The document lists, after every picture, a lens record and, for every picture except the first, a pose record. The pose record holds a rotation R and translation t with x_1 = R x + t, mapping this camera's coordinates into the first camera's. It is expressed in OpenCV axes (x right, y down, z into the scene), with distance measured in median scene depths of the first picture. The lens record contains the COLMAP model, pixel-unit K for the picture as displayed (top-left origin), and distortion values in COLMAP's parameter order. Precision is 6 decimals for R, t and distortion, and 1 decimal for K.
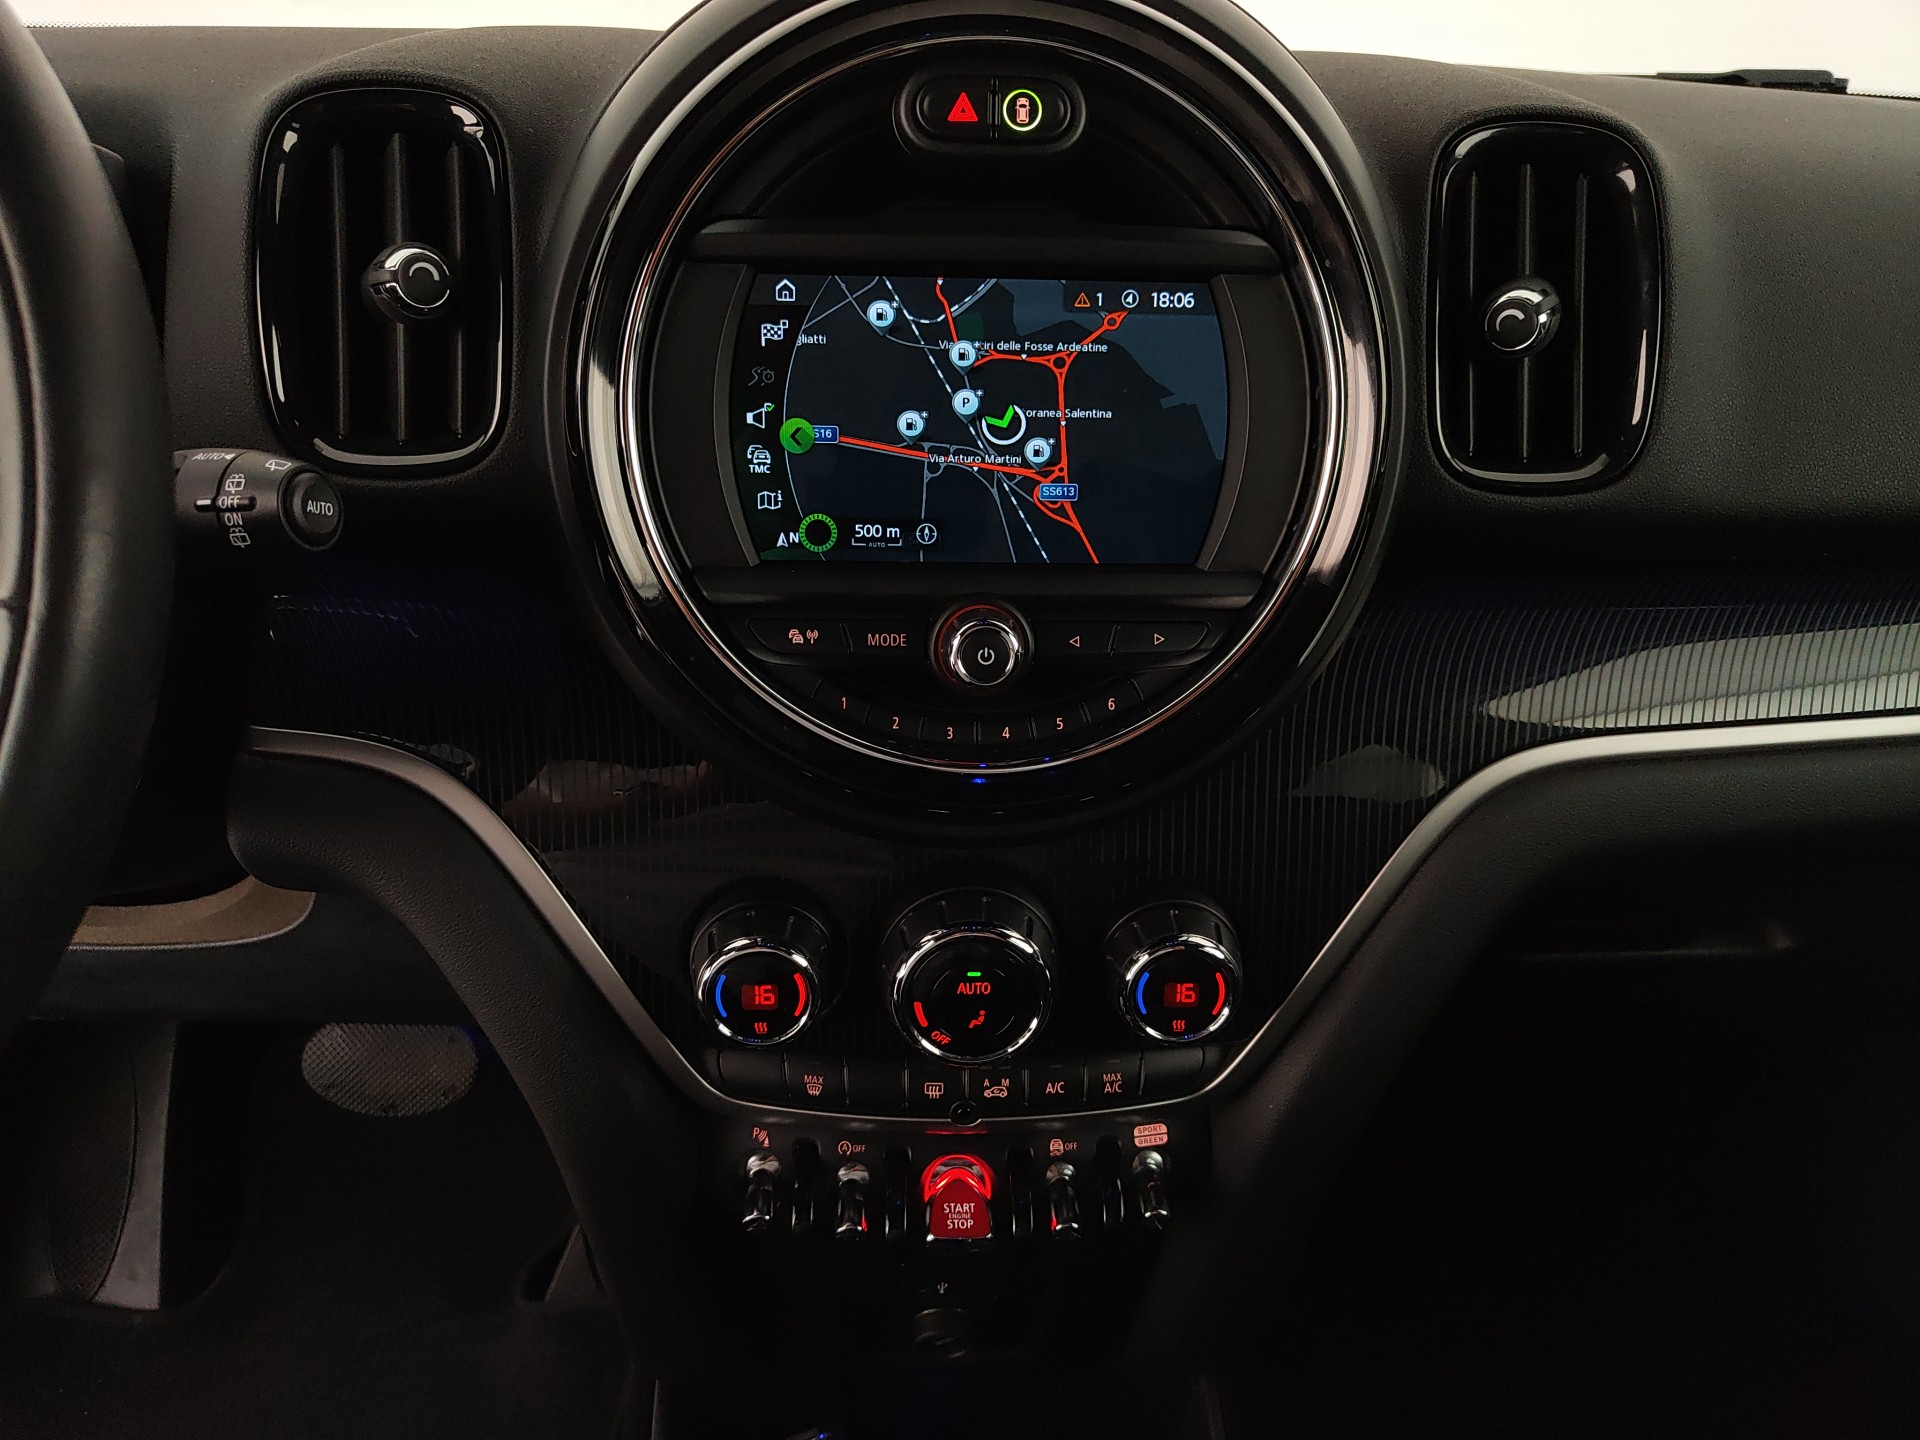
lens RADIAL K [[1373.0, 0, 947.4], [0, 1373.0, 796.2], [0, 0, 1]] dist [-0.008681, -0.003928]
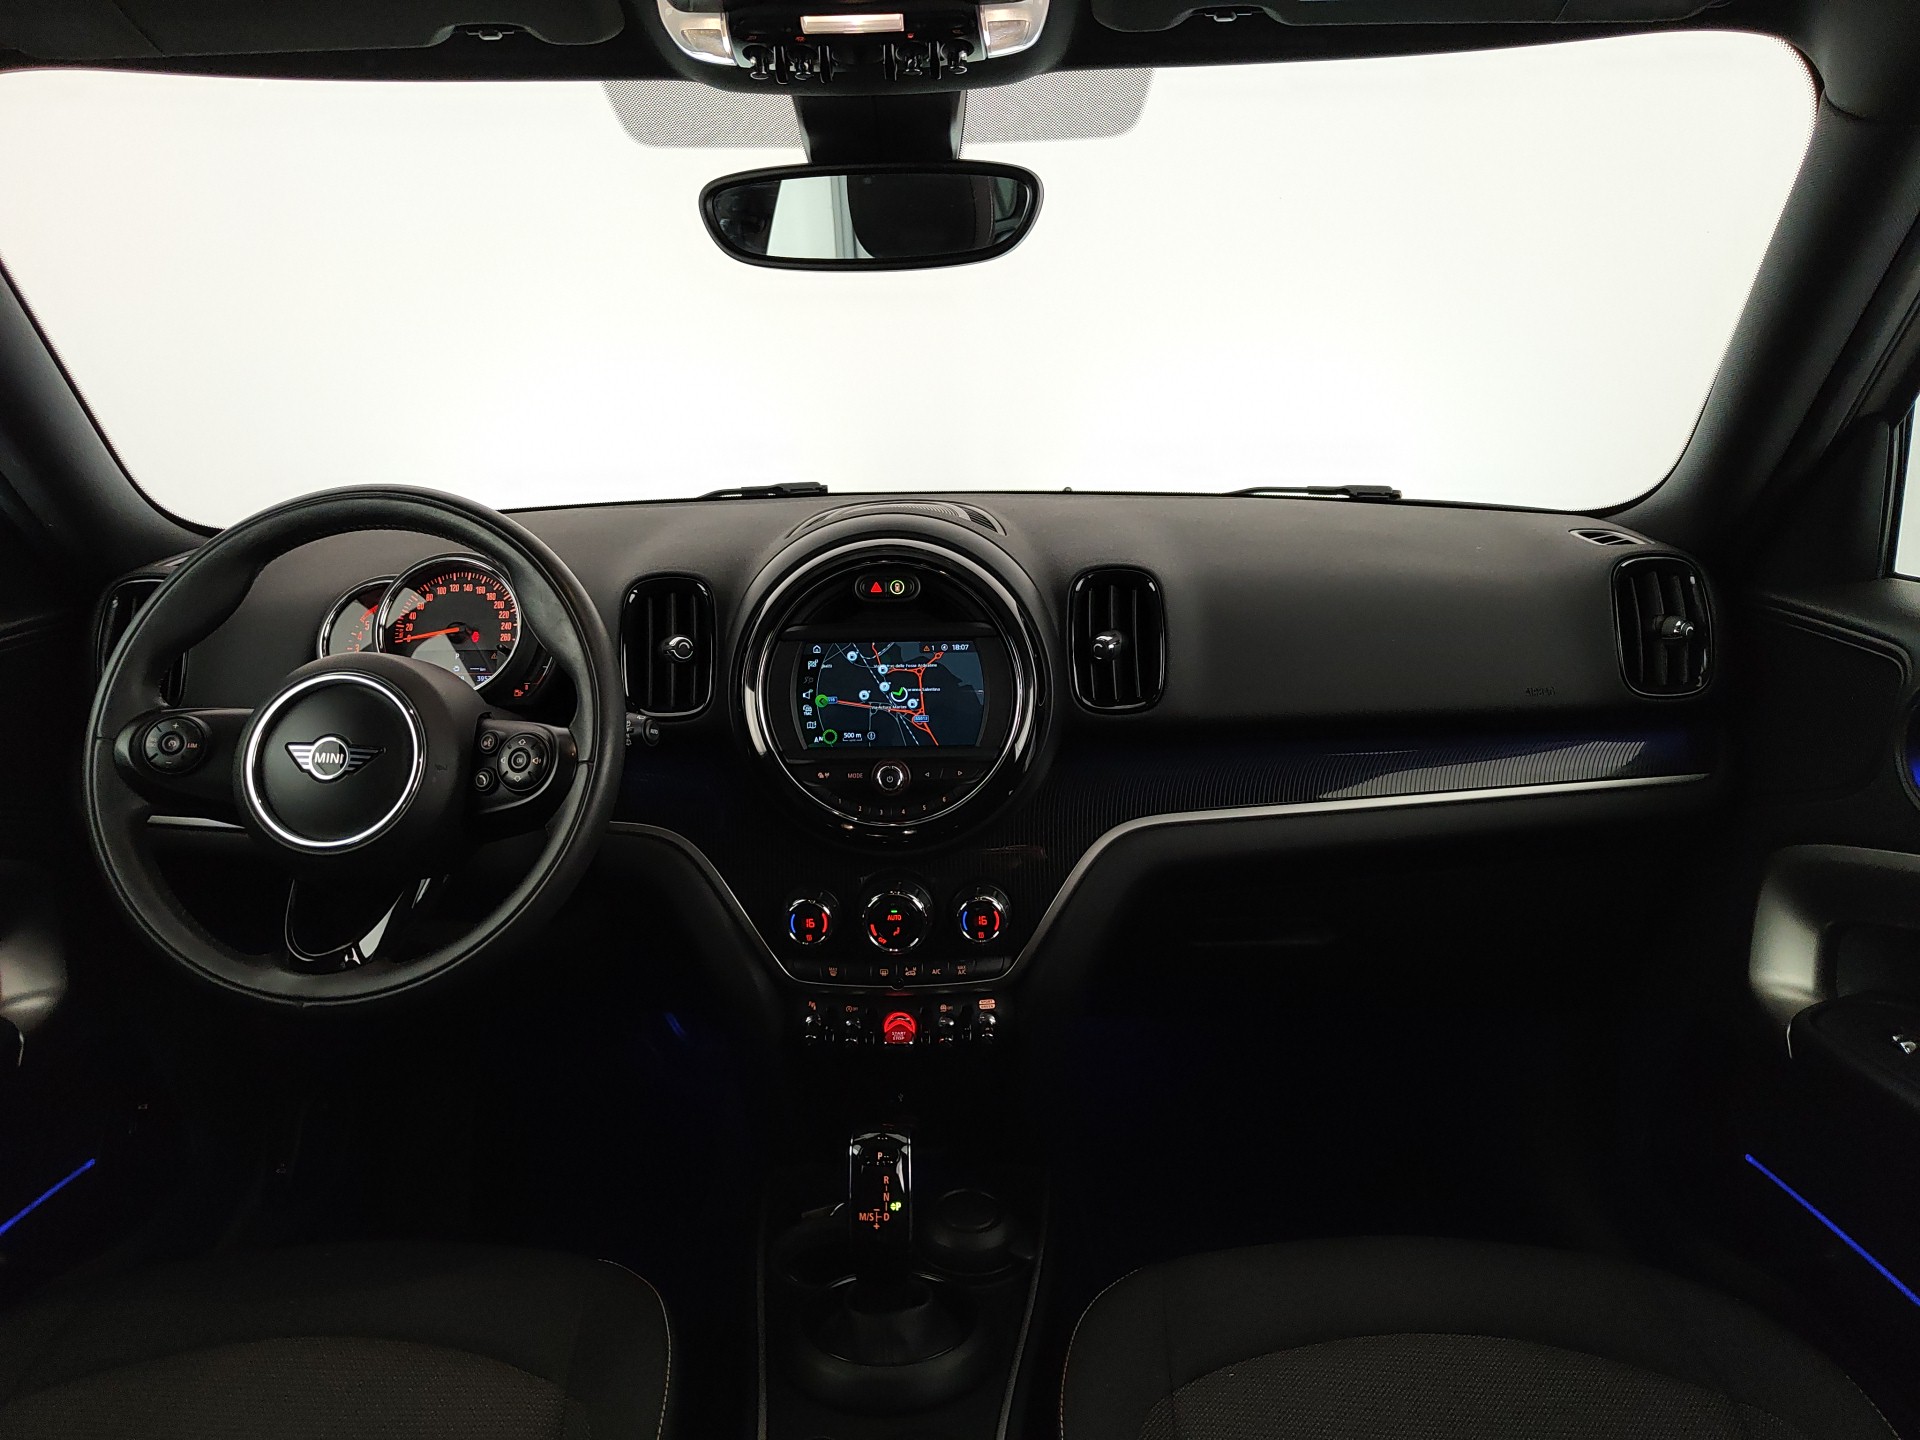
lens RADIAL K [[1299.7, 0, 934.9], [0, 1299.7, 726.6], [0, 0, 1]] dist [0.030475, -0.119614]
pose [[0.996426, -0.031292, -0.078454, 0.303670], [0.013446, 0.975763, -0.218416, 0.337190], [0.083388, 0.216580, 0.972697, -1.414085]]
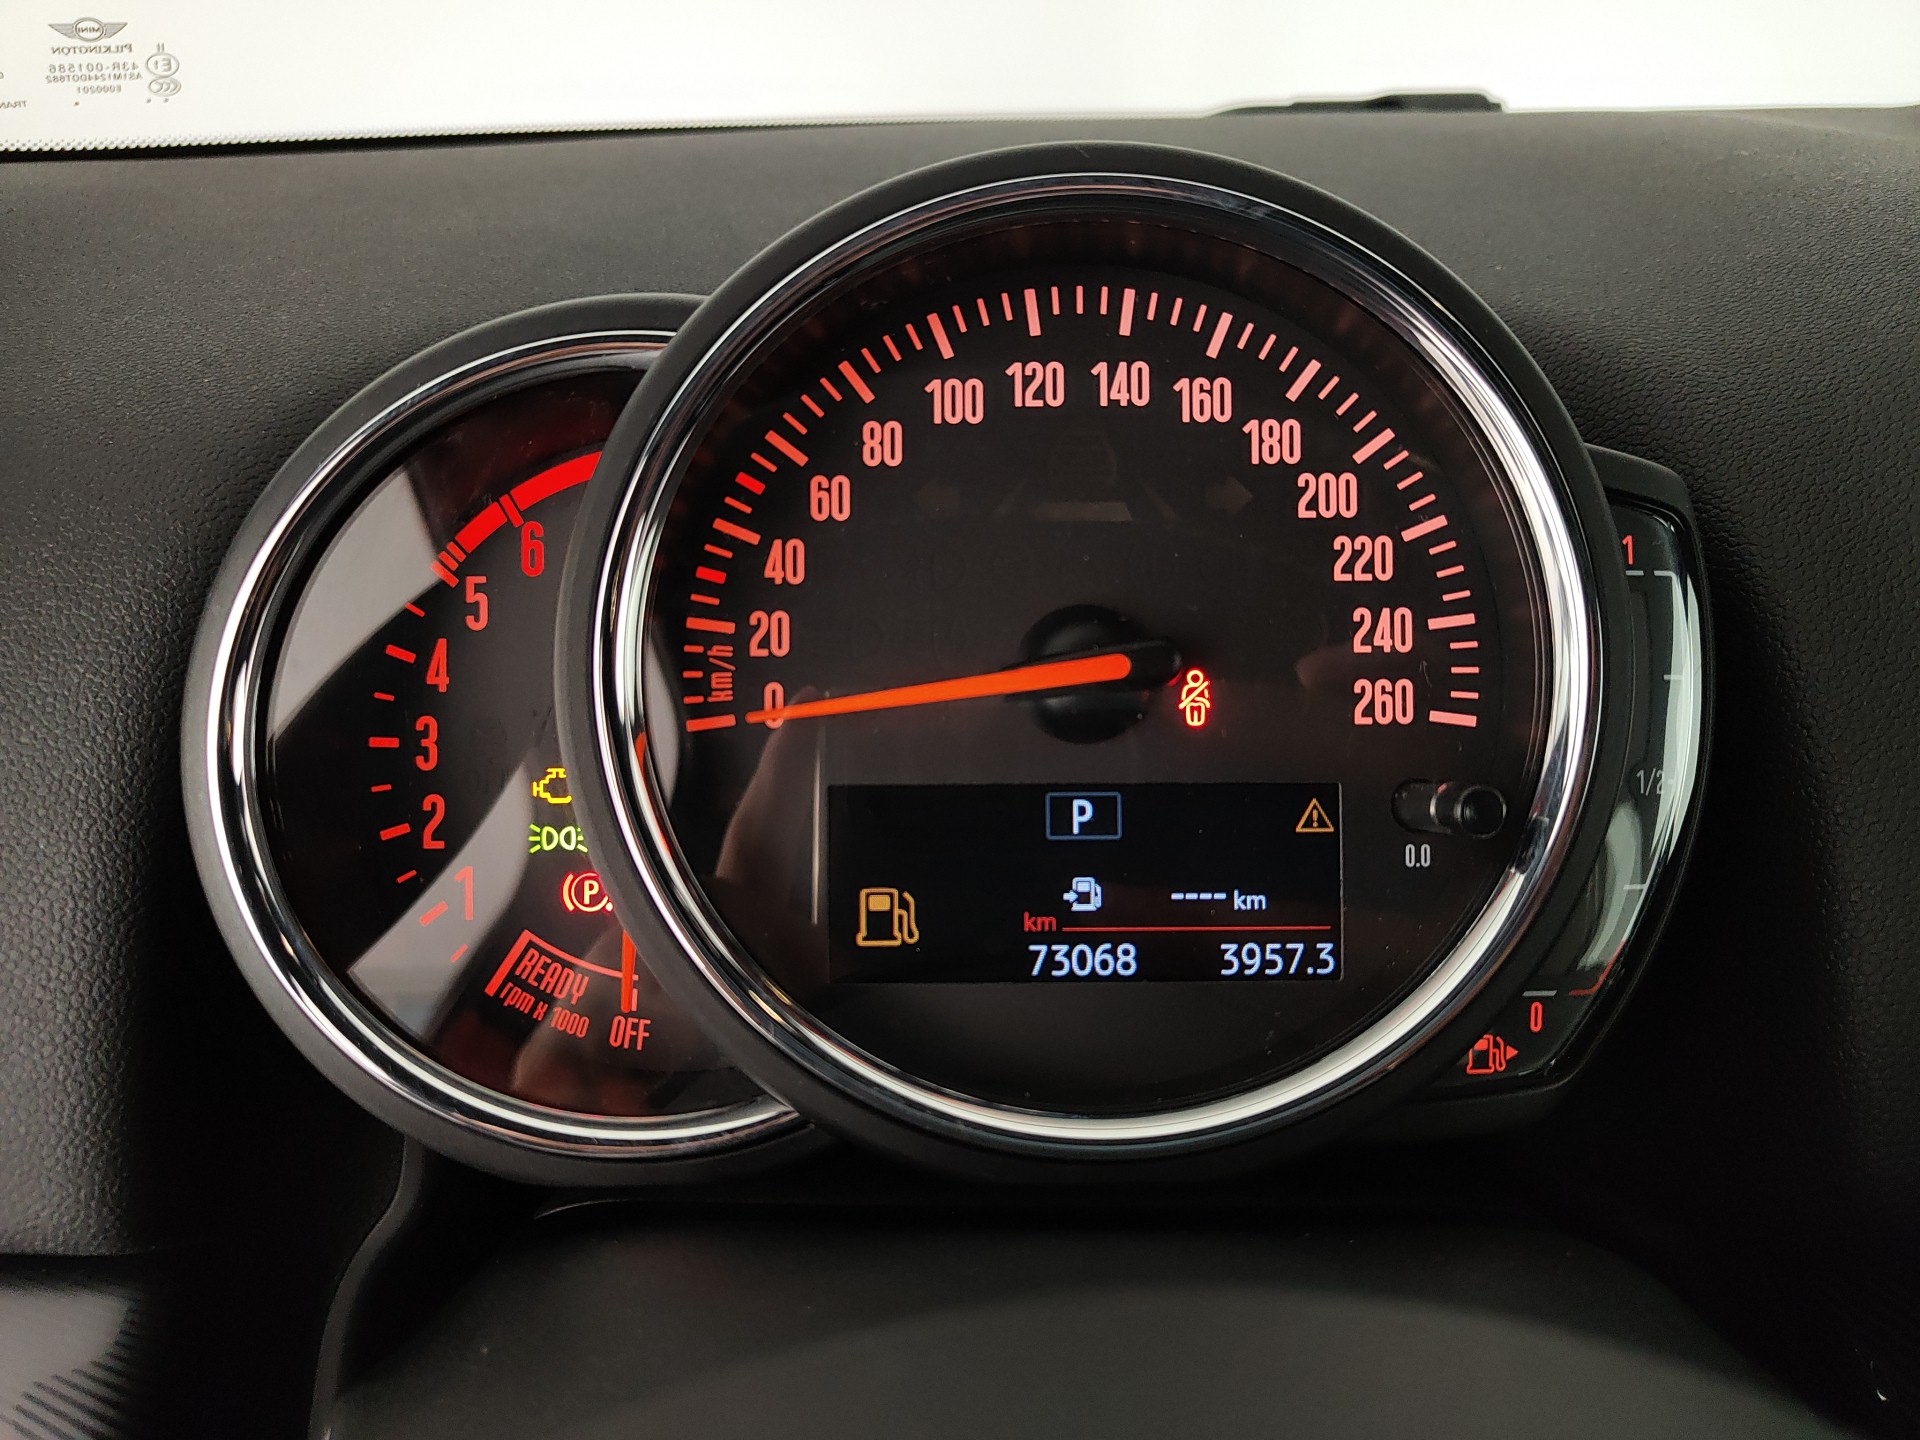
lens RADIAL K [[1433.8, 0, 964.4], [0, 1433.8, 777.6], [0, 0, 1]] dist [-0.017282, -0.010537]
pose [[0.999450, -0.027631, -0.018363, -0.890034], [0.026955, 0.998985, -0.036092, -0.386766], [0.019341, 0.035577, 0.999180, 0.561457]]
